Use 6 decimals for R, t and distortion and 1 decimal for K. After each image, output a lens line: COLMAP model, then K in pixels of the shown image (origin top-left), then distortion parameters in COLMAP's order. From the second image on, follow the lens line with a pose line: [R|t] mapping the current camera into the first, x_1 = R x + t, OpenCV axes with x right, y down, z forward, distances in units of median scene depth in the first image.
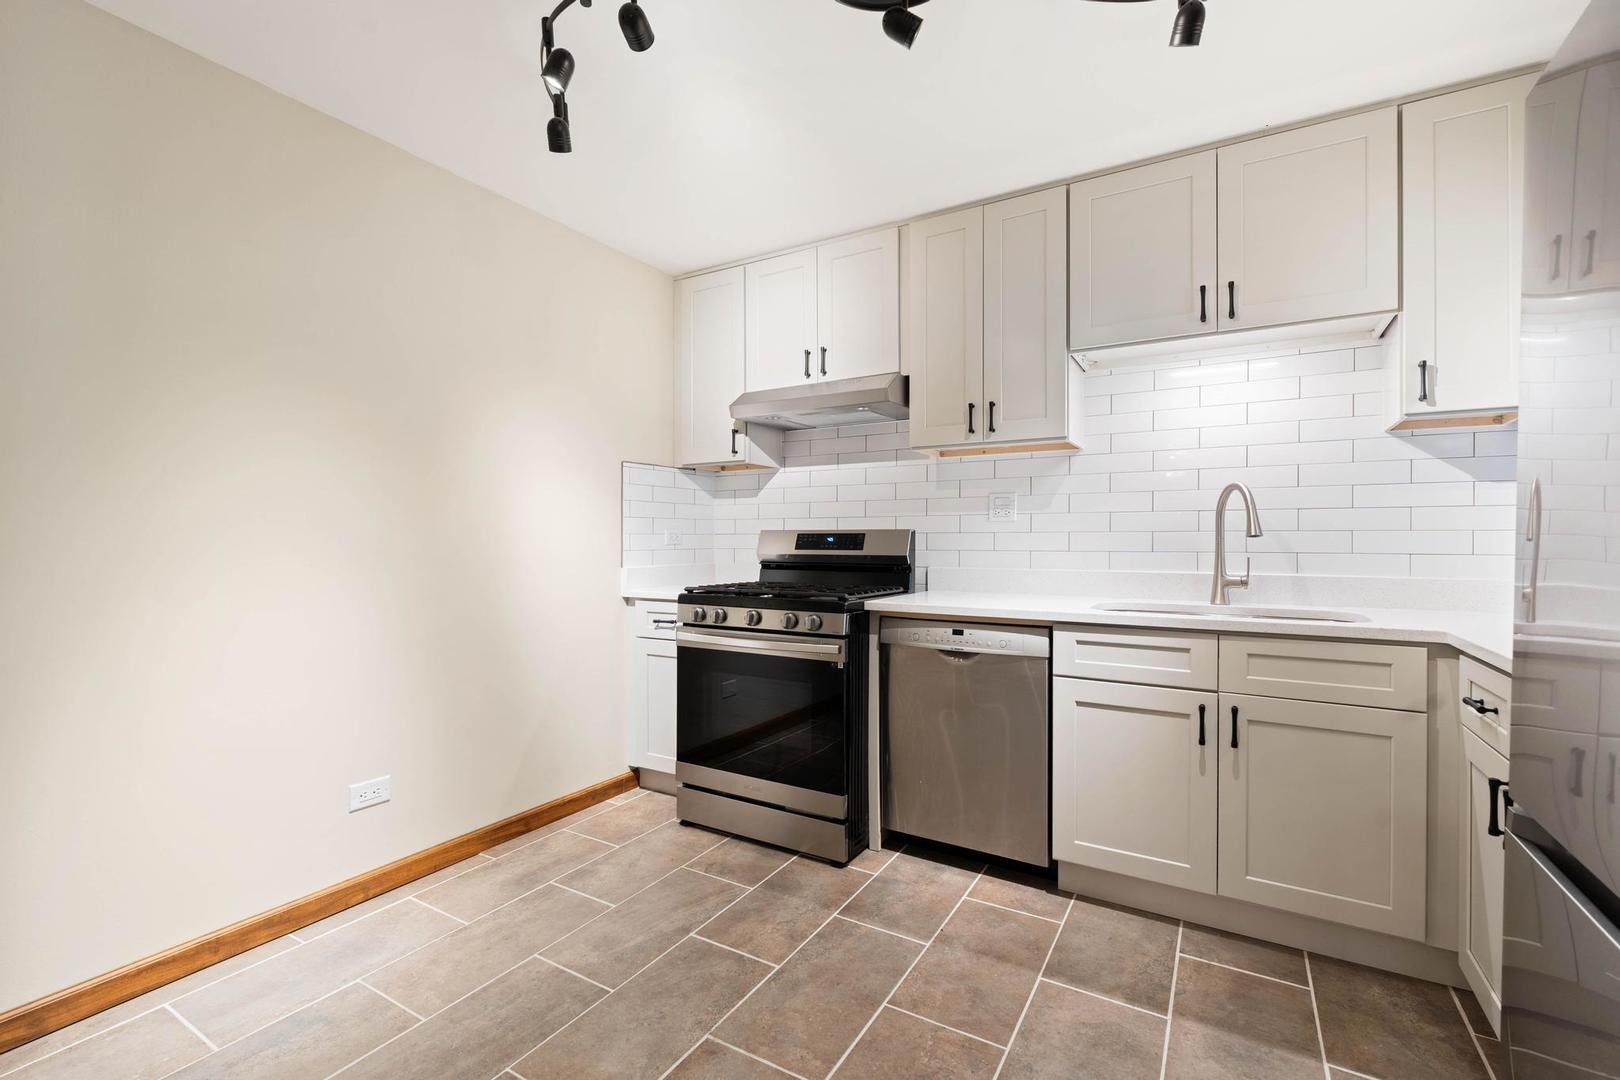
lens RADIAL K [[714.2, 0, 811.7], [0, 714.2, 541.5], [0, 0, 1]] dist [0.001746, -0.001293]
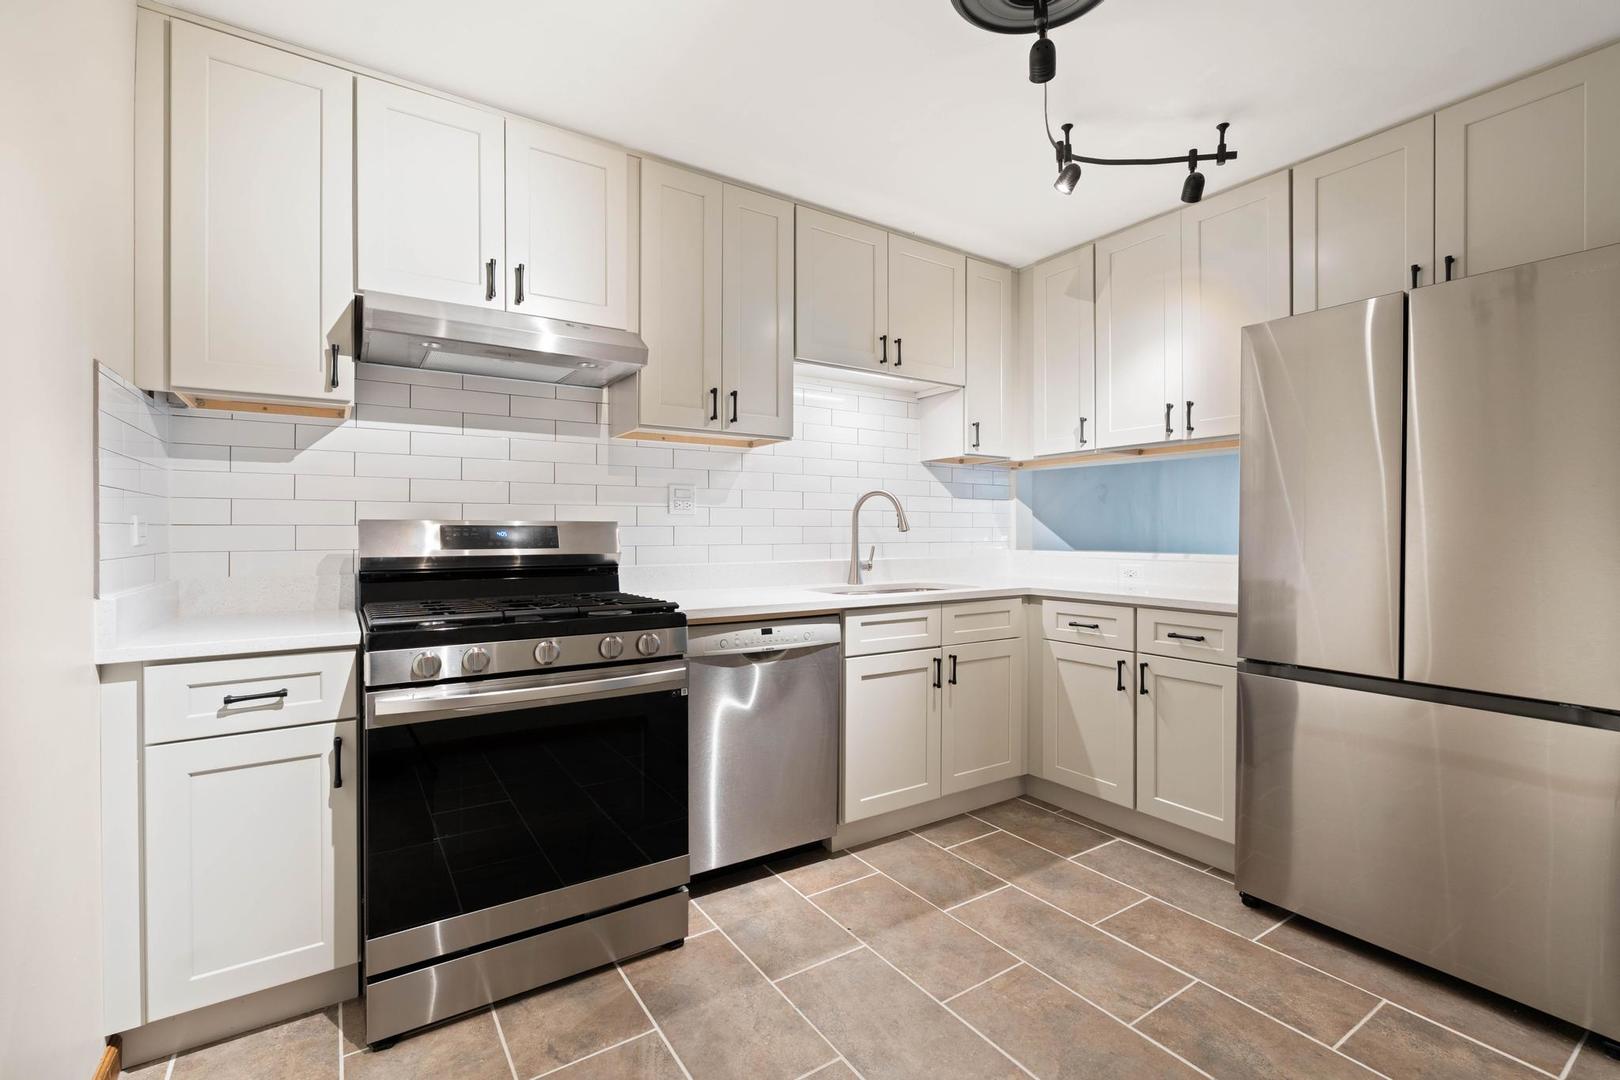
lens RADIAL K [[714.2, 0, 815.3], [0, 714.2, 536.9], [0, 0, 1]] dist [0.001746, -0.001293]
pose [[0.424231, -0.007320, 0.905524, -0.635187], [0.002958, 0.999973, 0.006697, -0.005293], [-0.905549, -0.000162, 0.424242, 0.541694]]
